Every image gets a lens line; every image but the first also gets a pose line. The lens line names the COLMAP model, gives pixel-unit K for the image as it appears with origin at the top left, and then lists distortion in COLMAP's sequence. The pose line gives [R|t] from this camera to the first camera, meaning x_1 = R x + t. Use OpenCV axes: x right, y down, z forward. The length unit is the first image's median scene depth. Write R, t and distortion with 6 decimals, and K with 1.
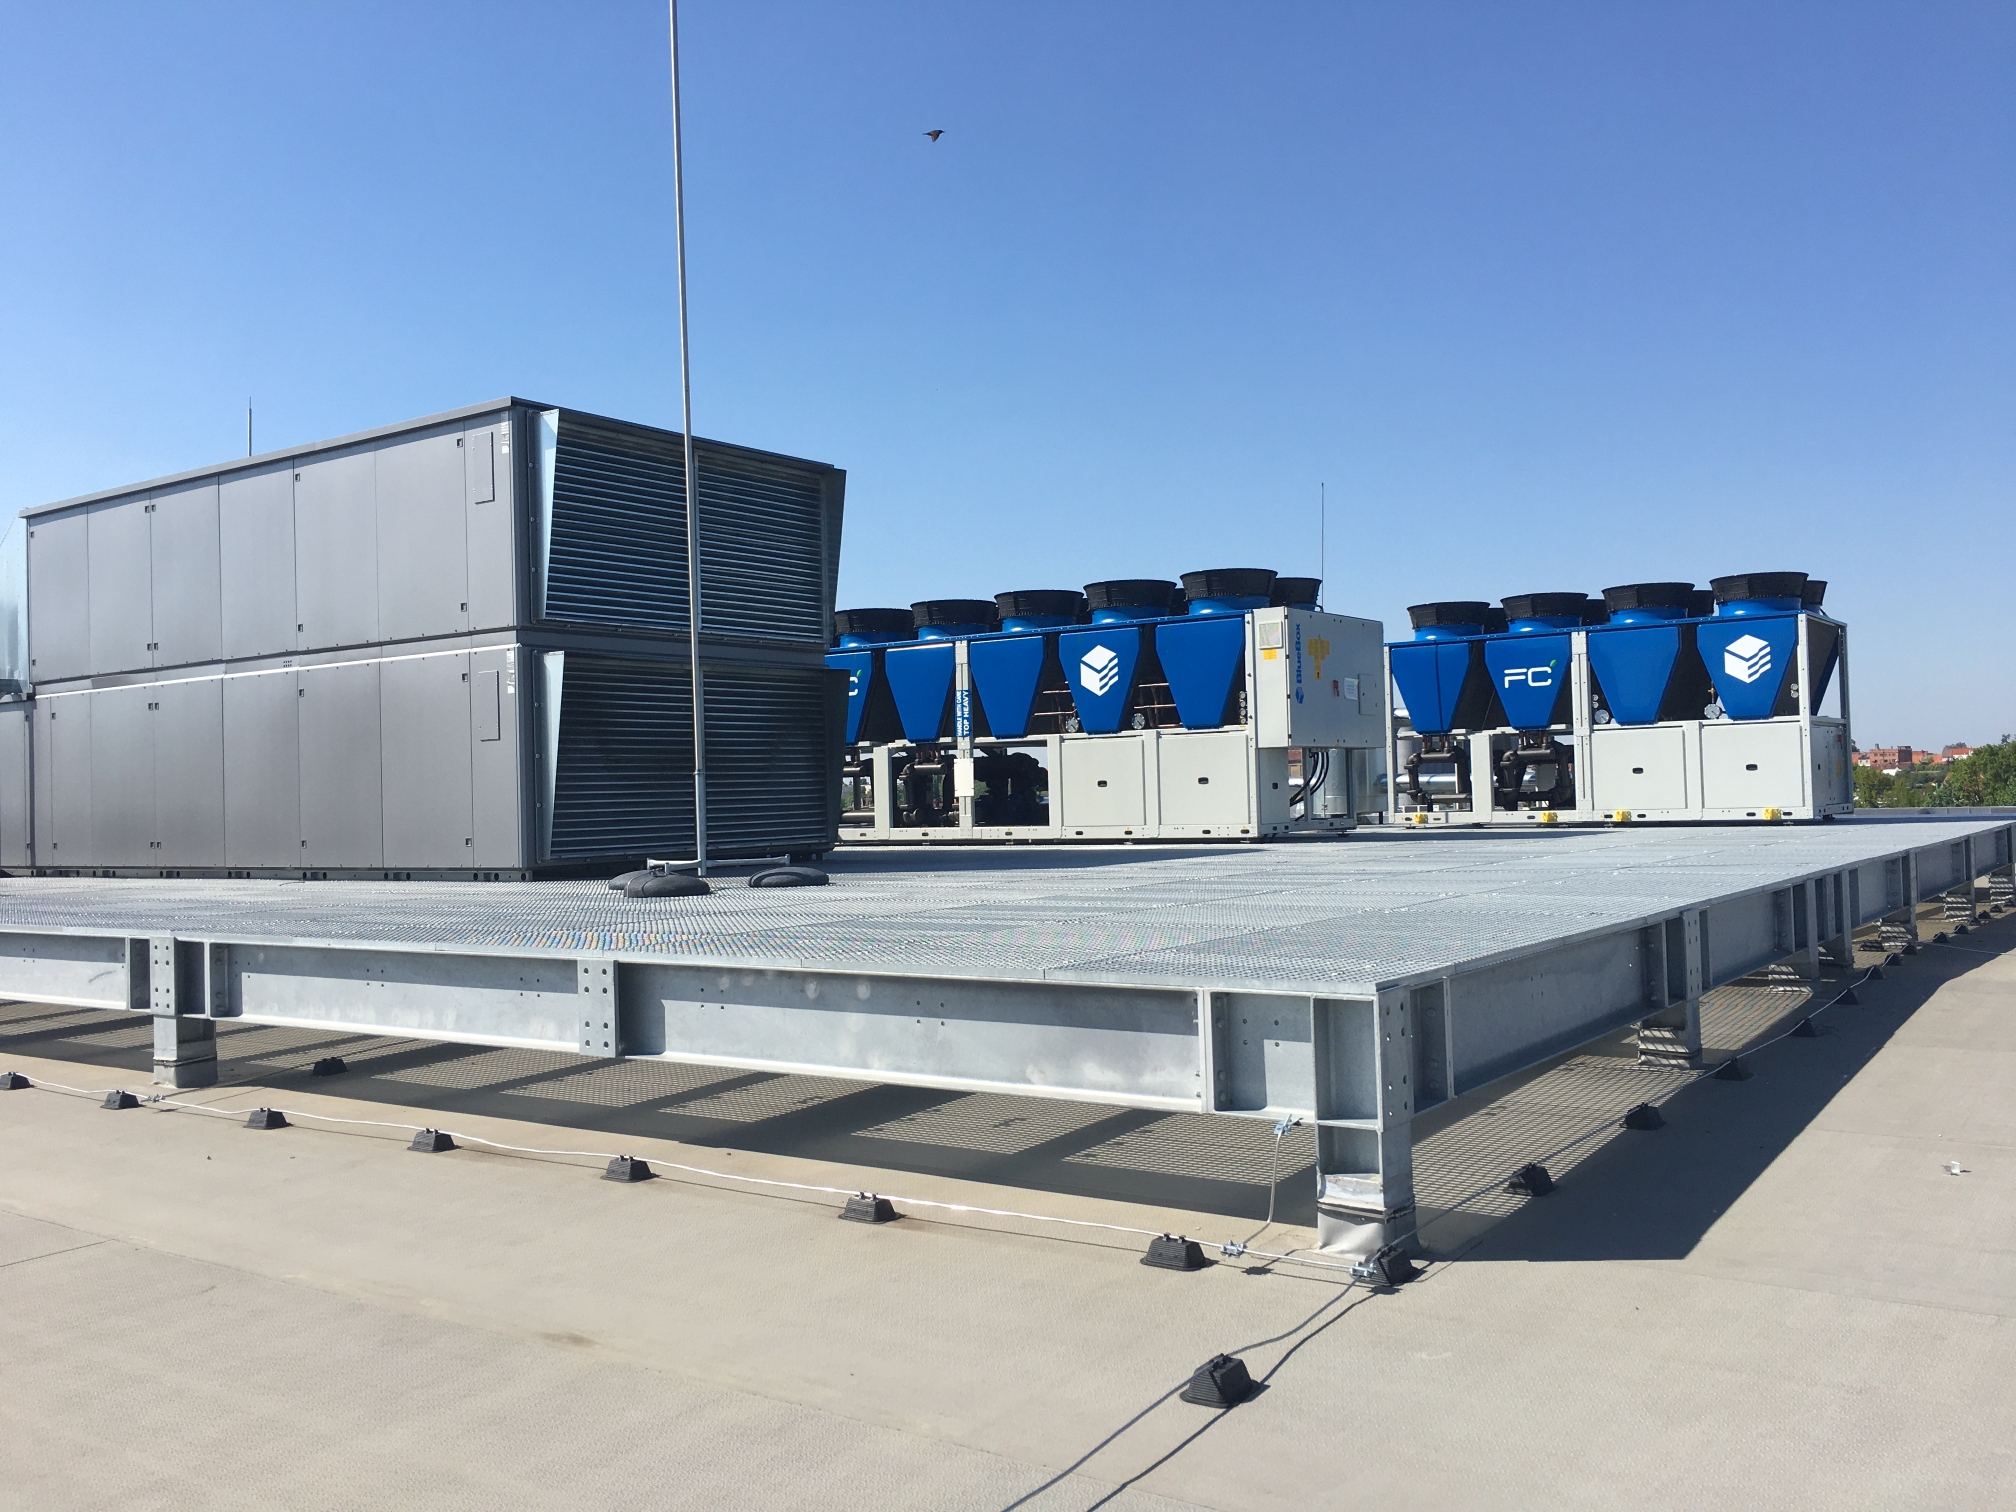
lens RADIAL K [[1703.6, 0, 1008.0], [0, 1703.6, 756.0], [0, 0, 1]] dist [0.043198, -0.000231]
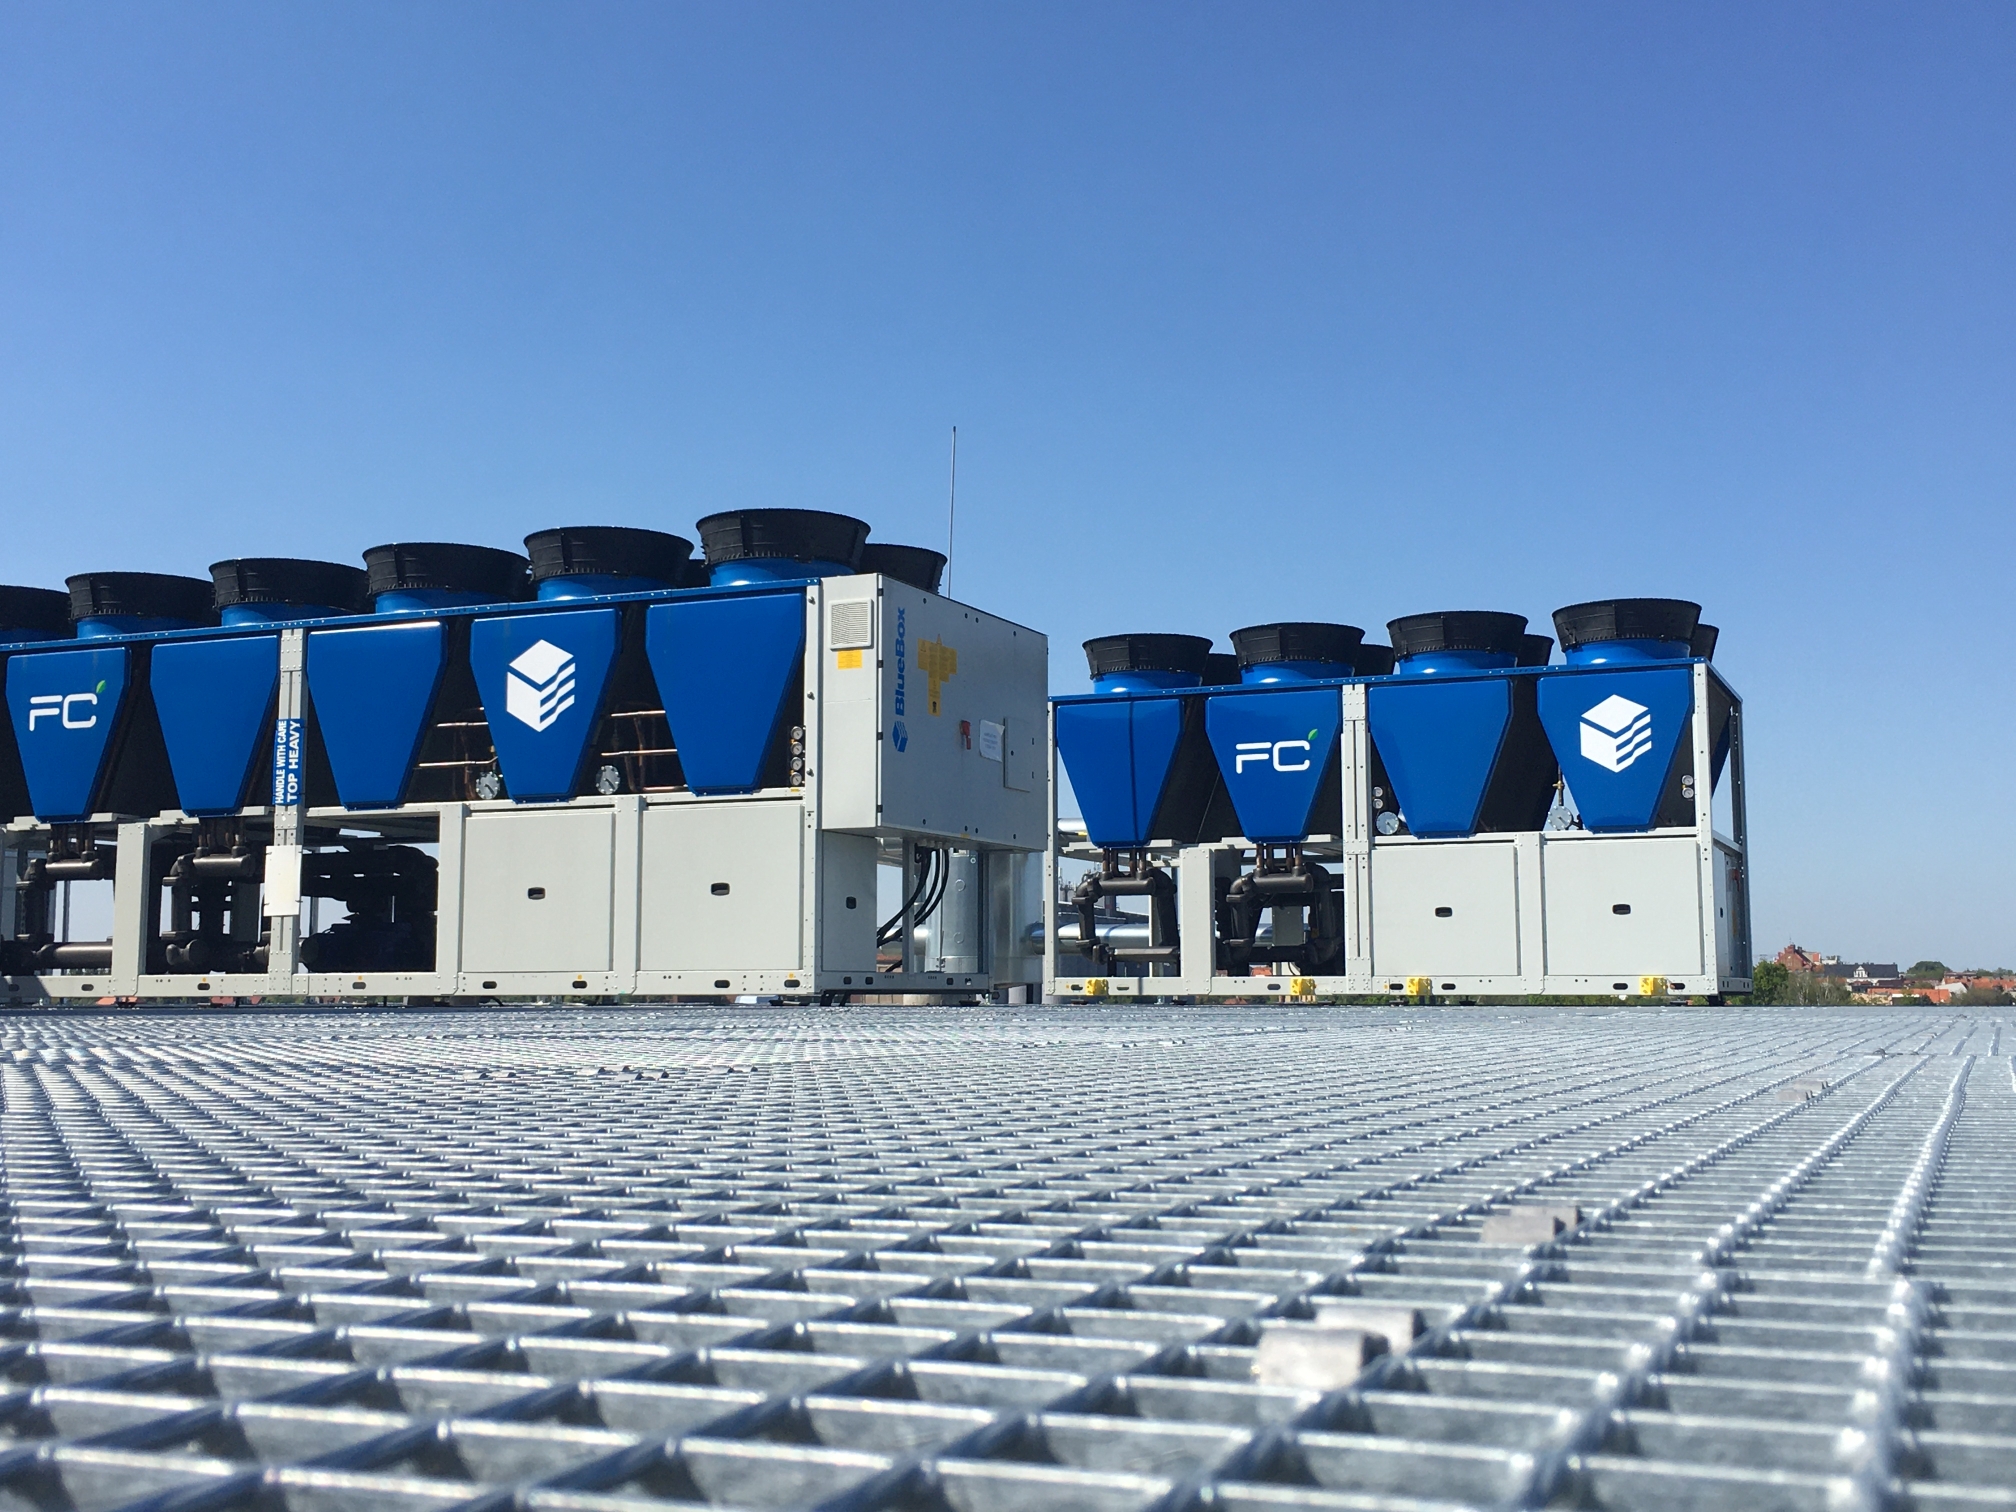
lens RADIAL K [[2179.4, 0, 1008.0], [0, 2179.4, 756.0], [0, 0, 1]] dist [0.048587, 0.006032]
pose [[0.977849, 0.048203, 0.203683, 0.055412], [-0.029157, 0.995003, -0.095496, 0.032854], [-0.207269, 0.087442, 0.974368, 0.274457]]
